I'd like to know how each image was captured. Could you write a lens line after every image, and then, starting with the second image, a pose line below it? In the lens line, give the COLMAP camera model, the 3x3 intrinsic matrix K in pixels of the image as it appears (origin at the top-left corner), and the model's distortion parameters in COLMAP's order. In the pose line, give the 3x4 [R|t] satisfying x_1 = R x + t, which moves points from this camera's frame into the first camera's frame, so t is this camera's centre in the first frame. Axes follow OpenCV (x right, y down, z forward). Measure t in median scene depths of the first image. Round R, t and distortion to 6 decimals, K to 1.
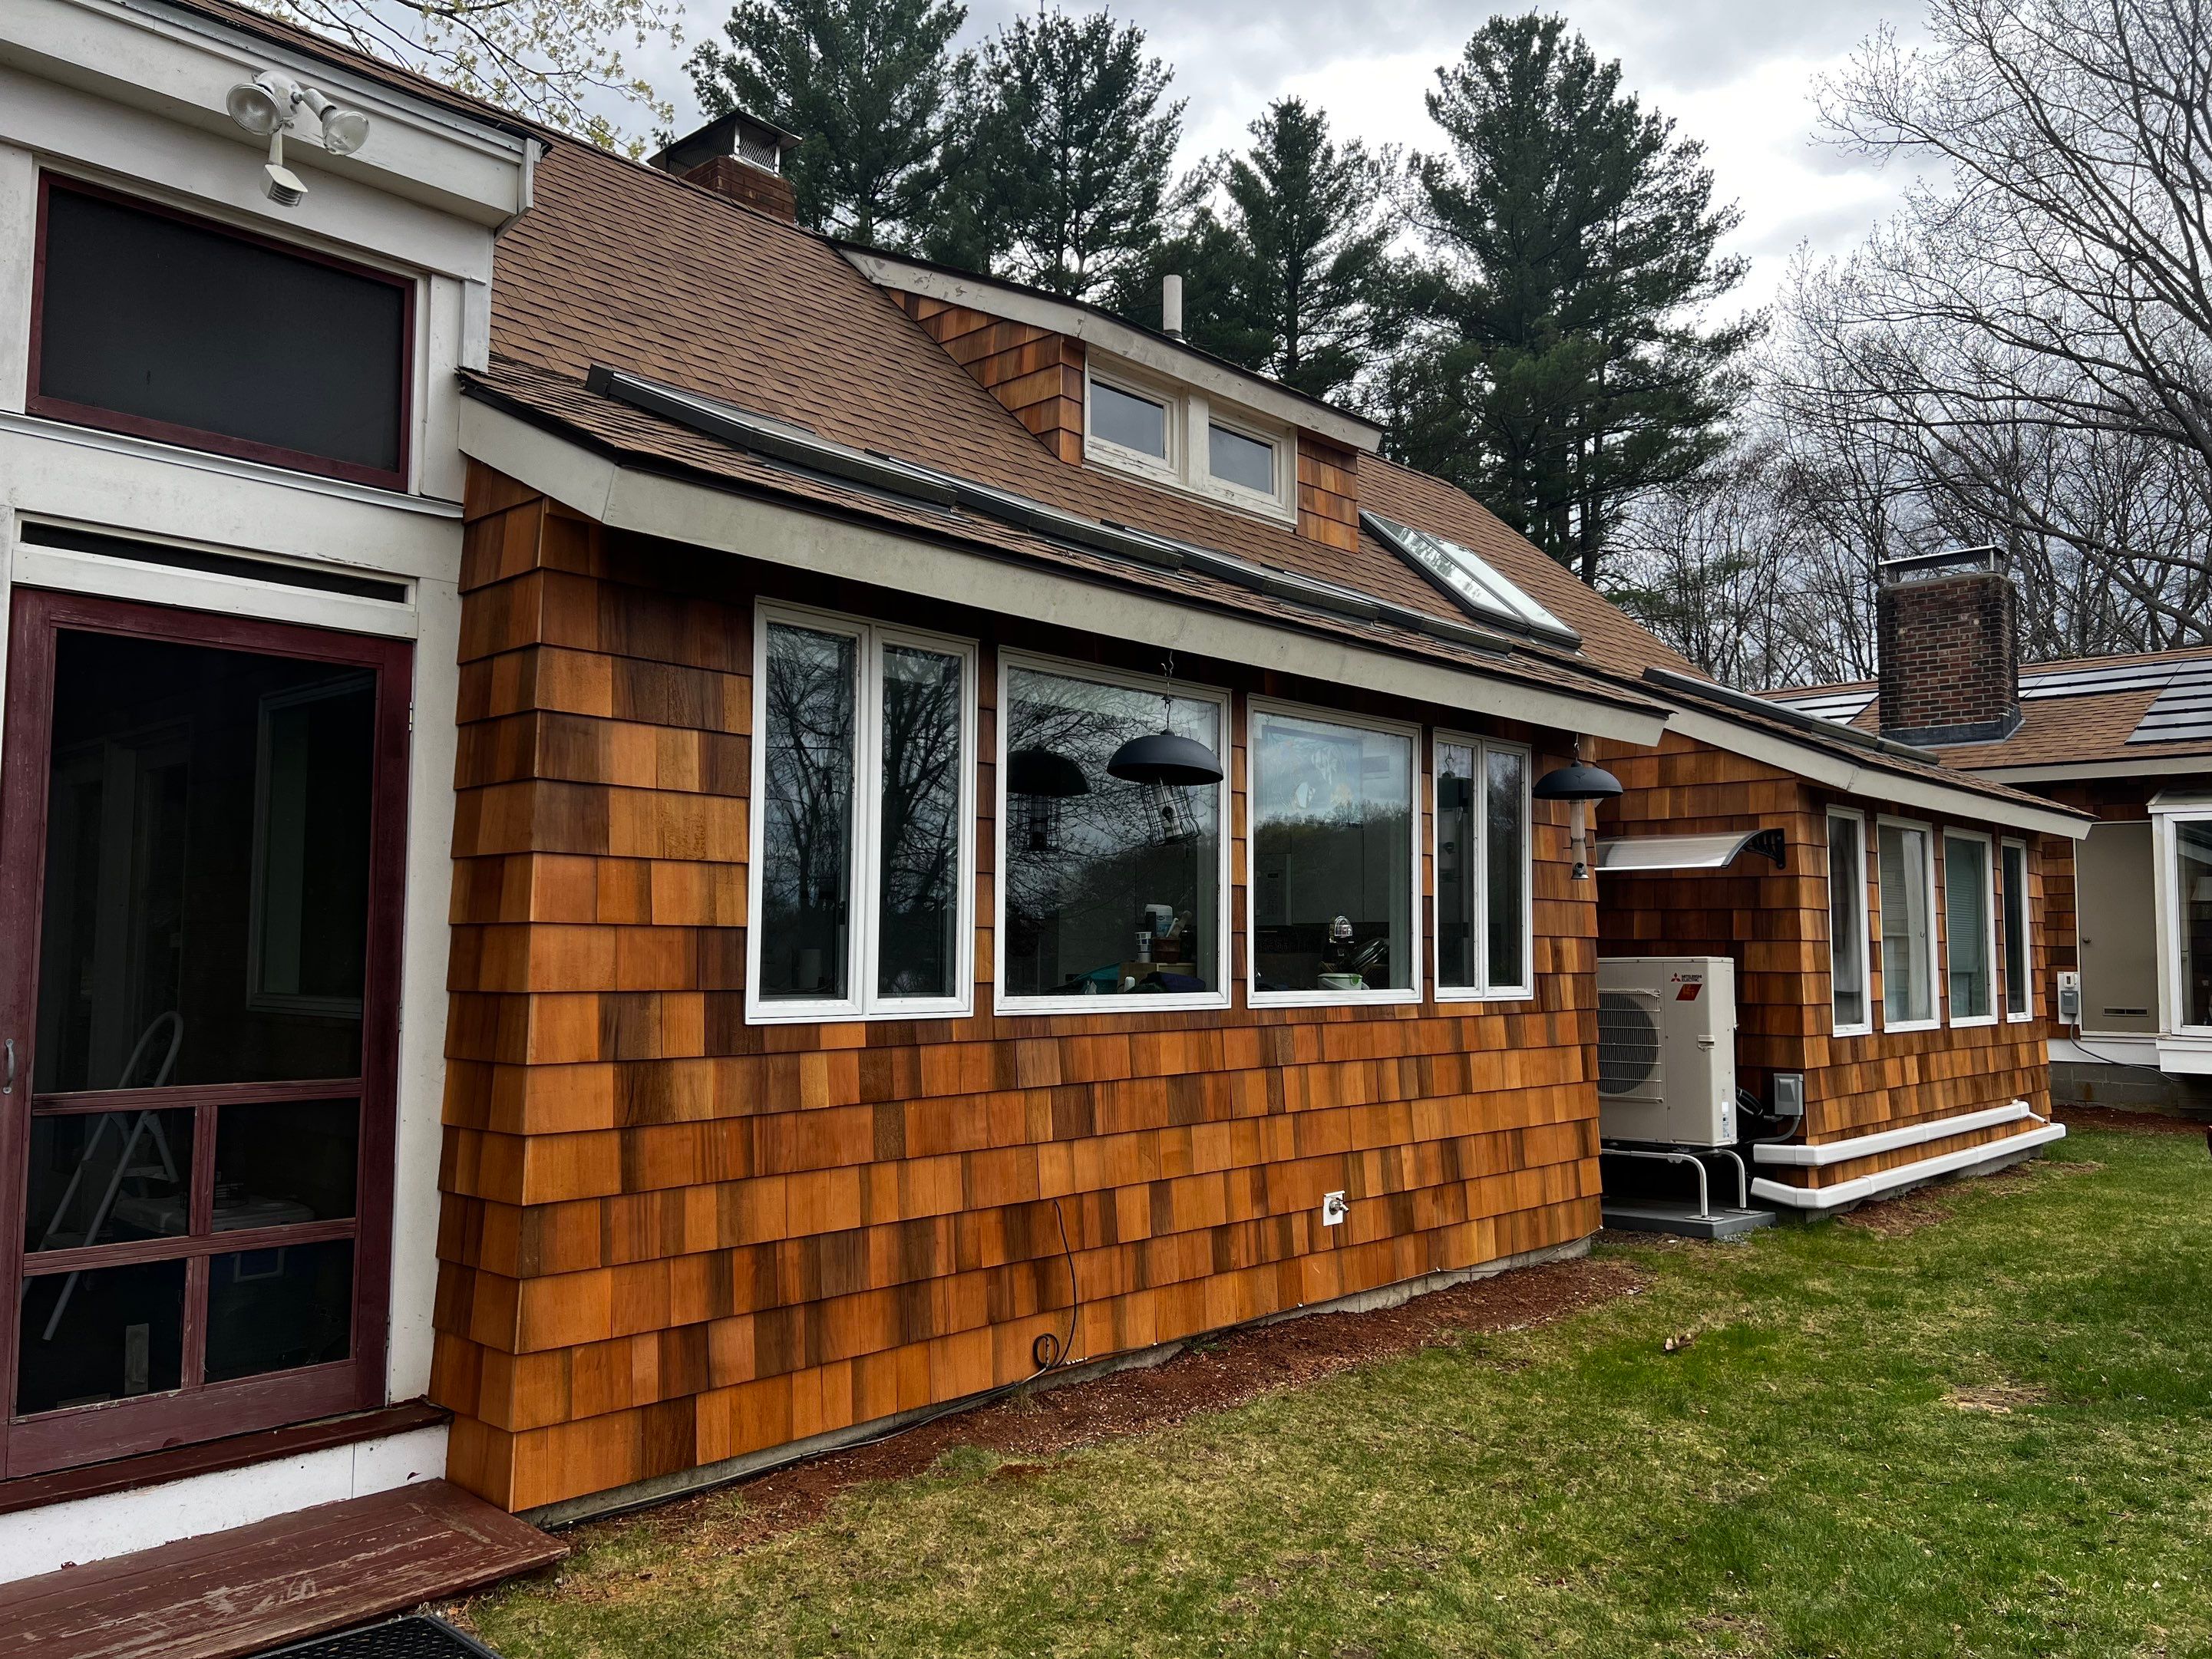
lens RADIAL K [[1658.5, 0, 1100.0], [0, 1658.5, 833.9], [0, 0, 1]] dist [0.062293, -0.070574]
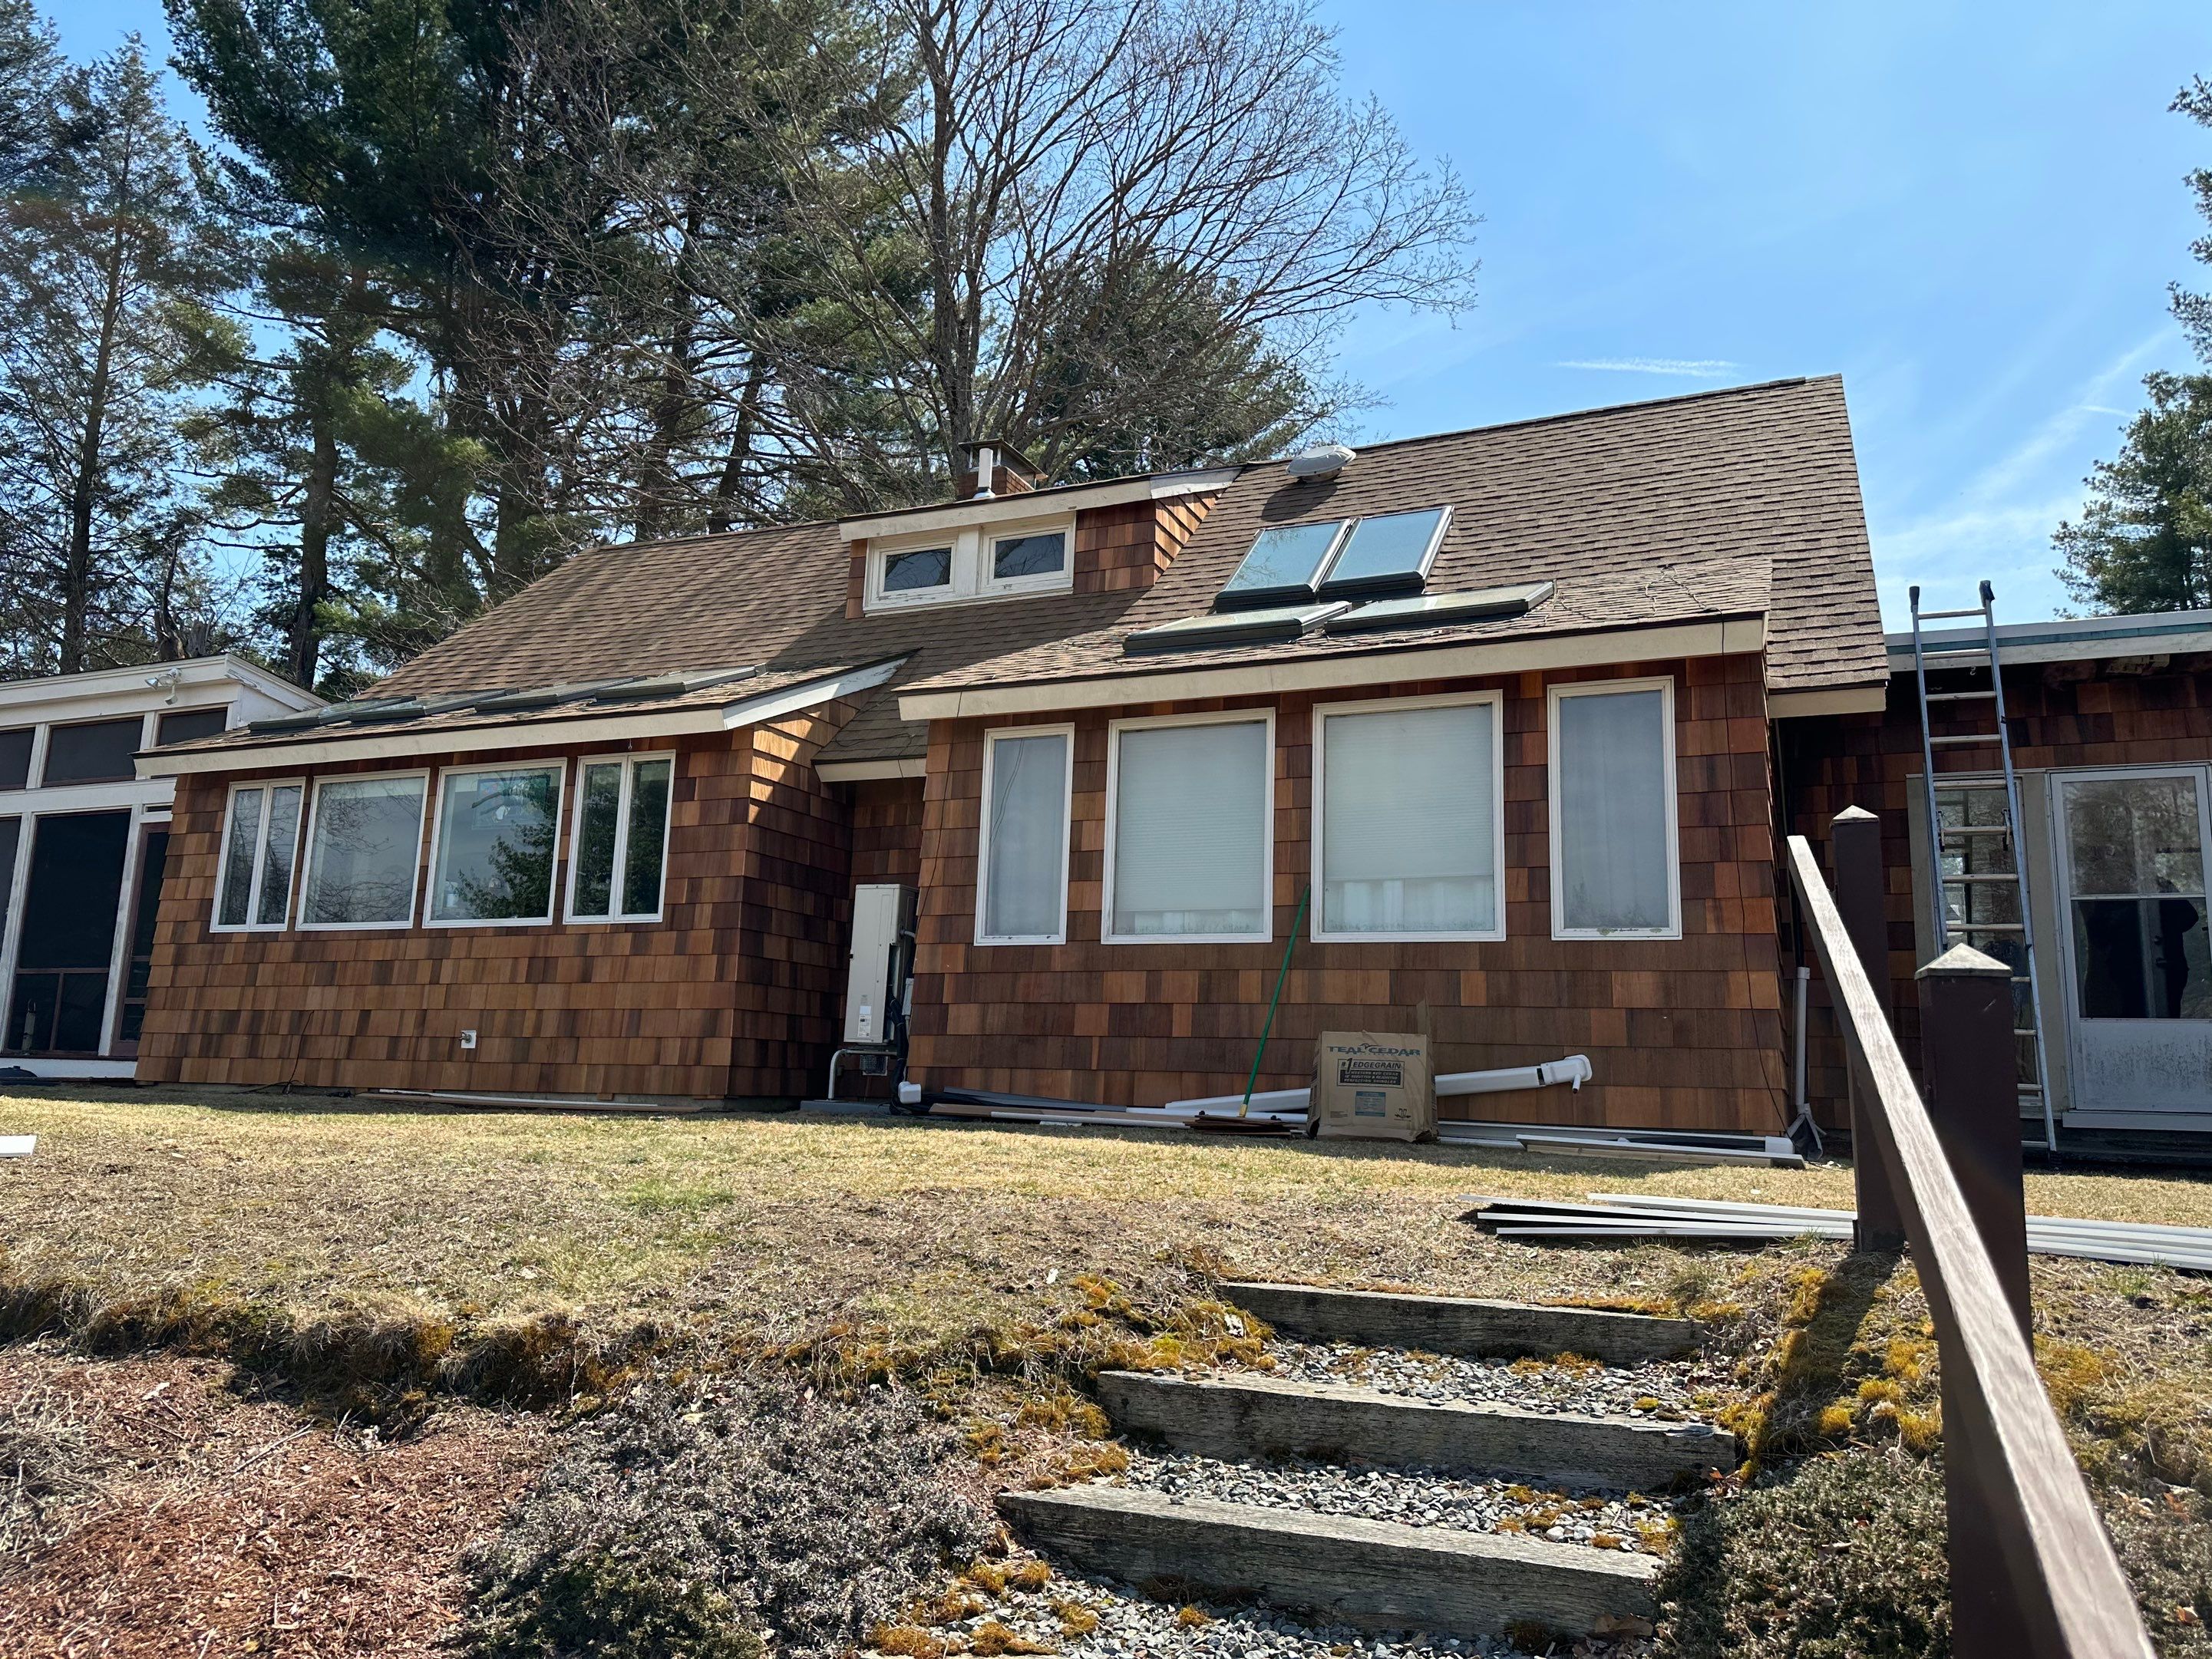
lens RADIAL K [[1563.4, 0, 1109.9], [0, 1563.4, 806.1], [0, 0, 1]] dist [0.068894, -0.070131]
pose [[0.332746, -0.170163, -0.927537, 1.839679], [0.038747, 0.985221, -0.166845, 0.267075], [0.942220, 0.019578, 0.334422, 0.994733]]
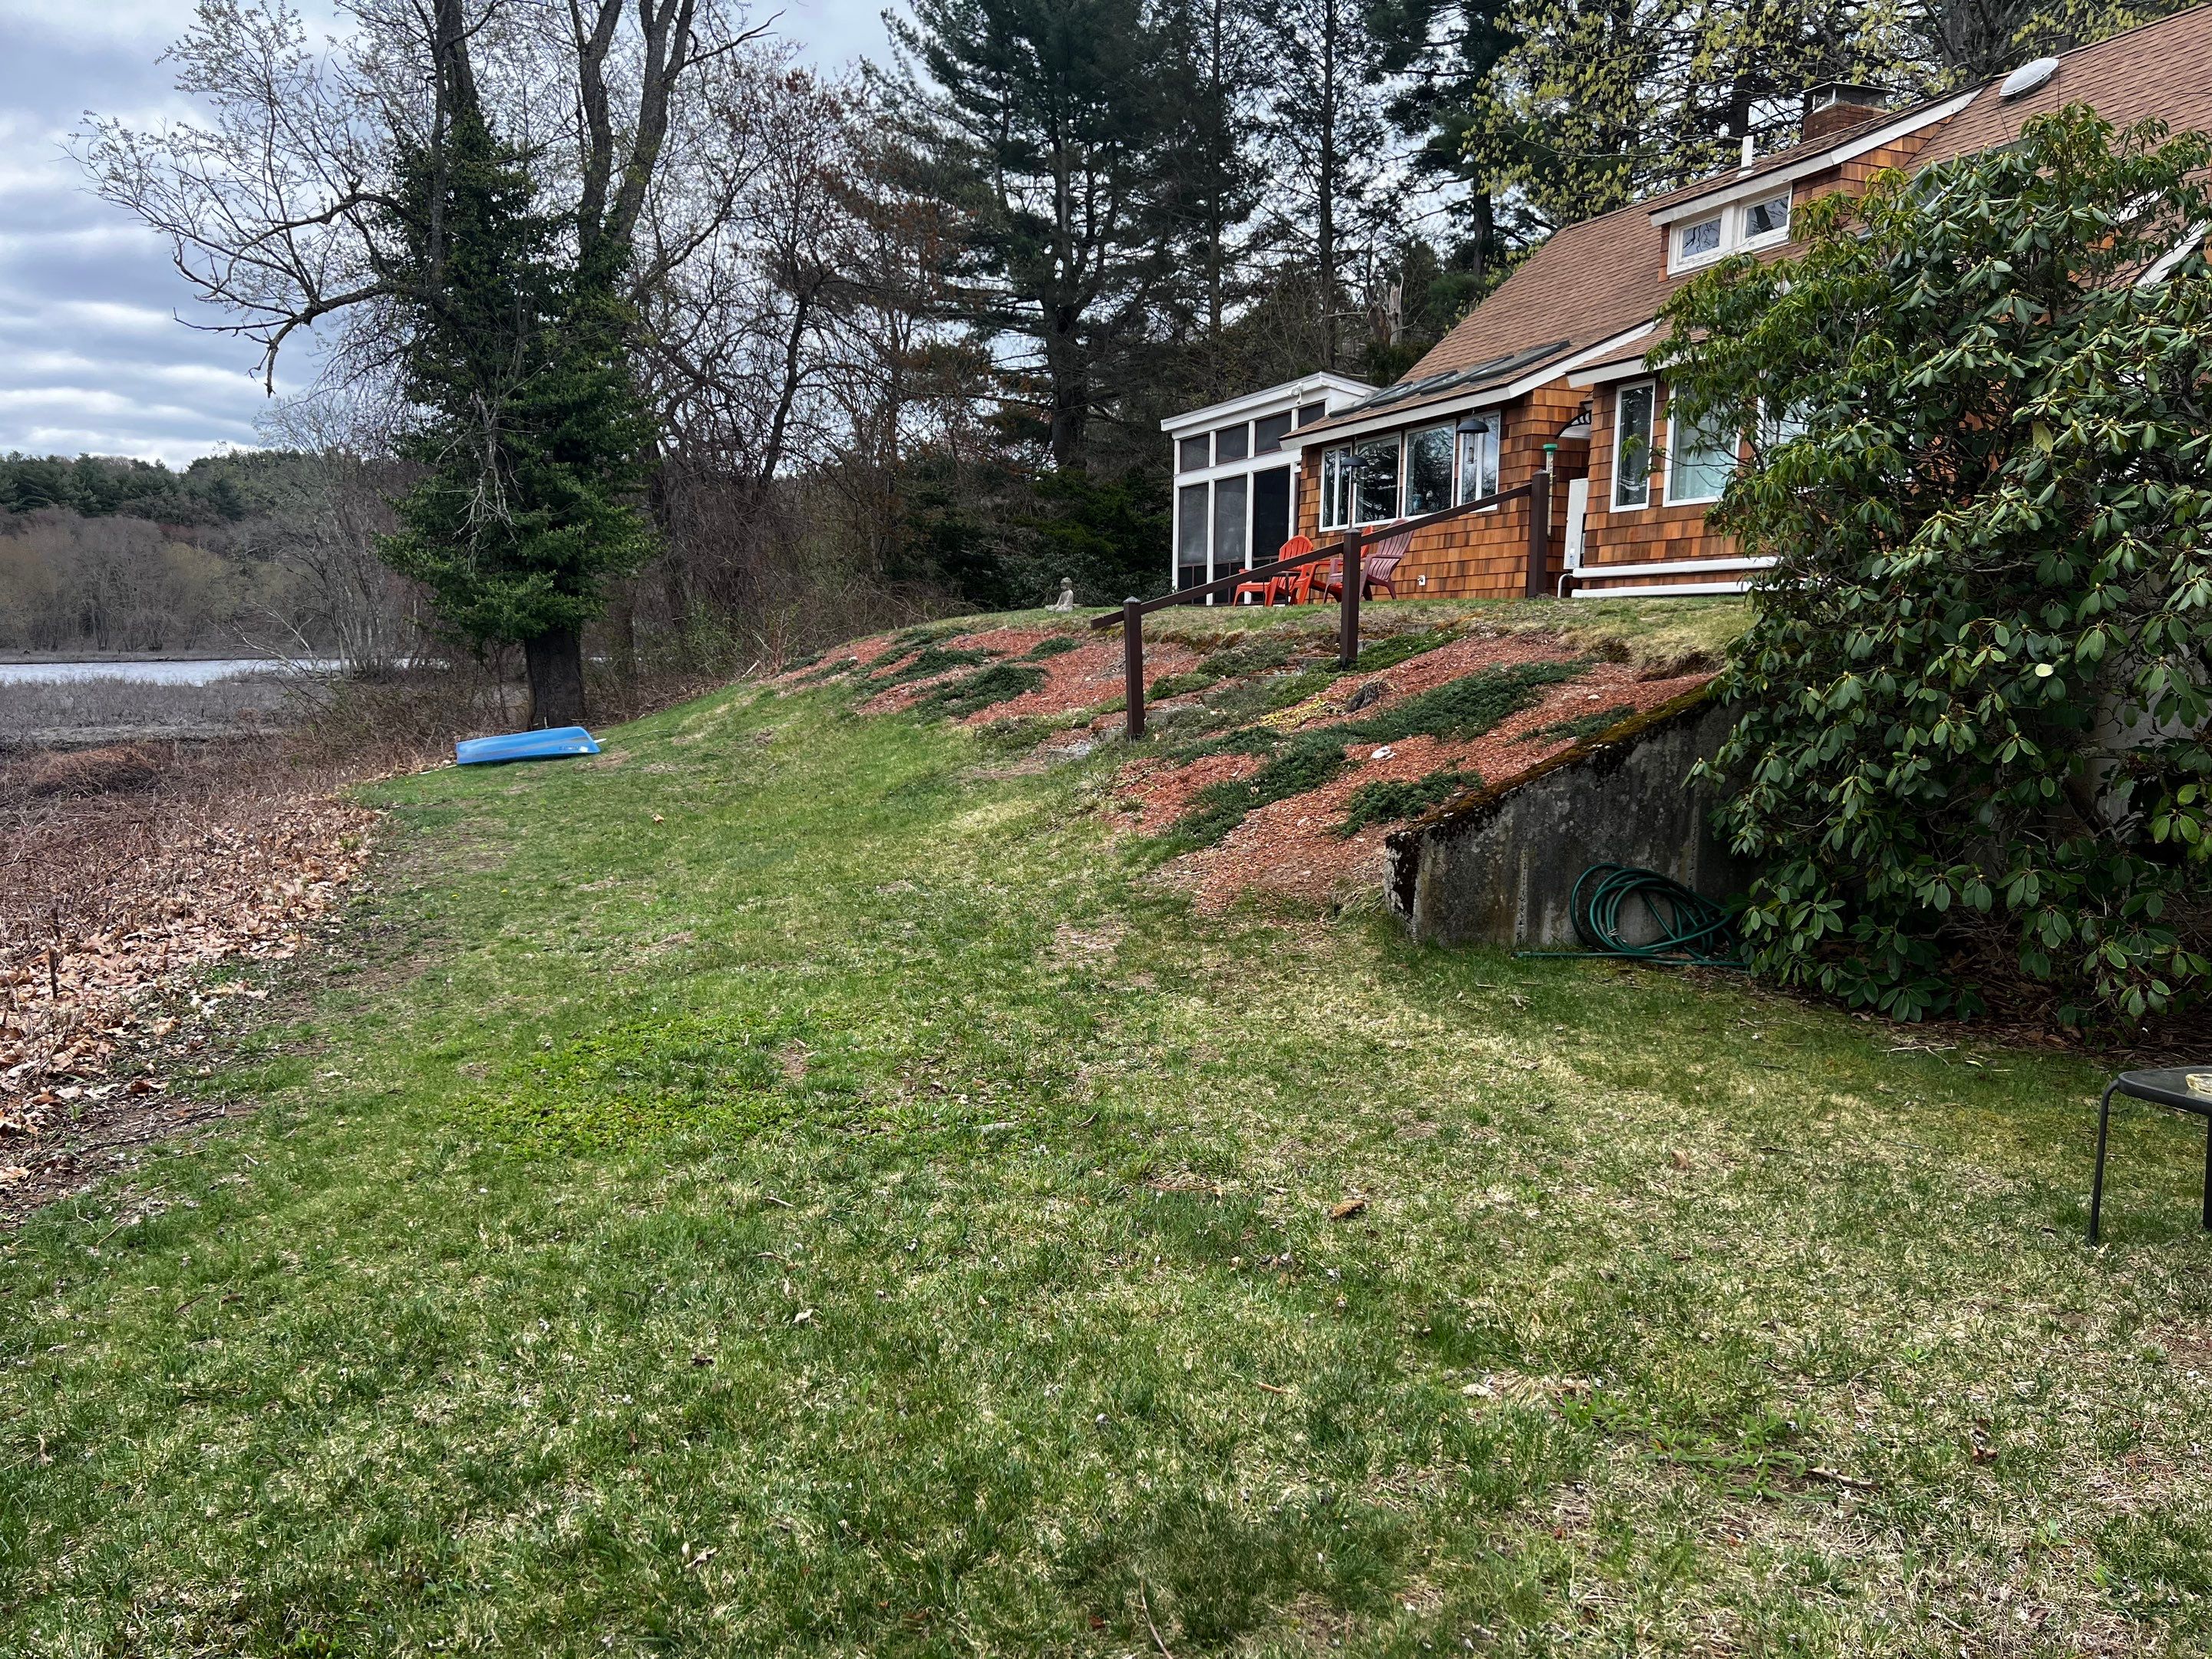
lens RADIAL K [[1658.5, 0, 1084.8], [0, 1658.5, 825.3], [0, 0, 1]] dist [0.062293, -0.070574]
pose [[-0.431026, 0.086822, -0.898153, 3.220569], [0.050253, 0.996125, 0.072176, 0.408011], [0.900939, -0.014026, -0.433719, 1.696079]]
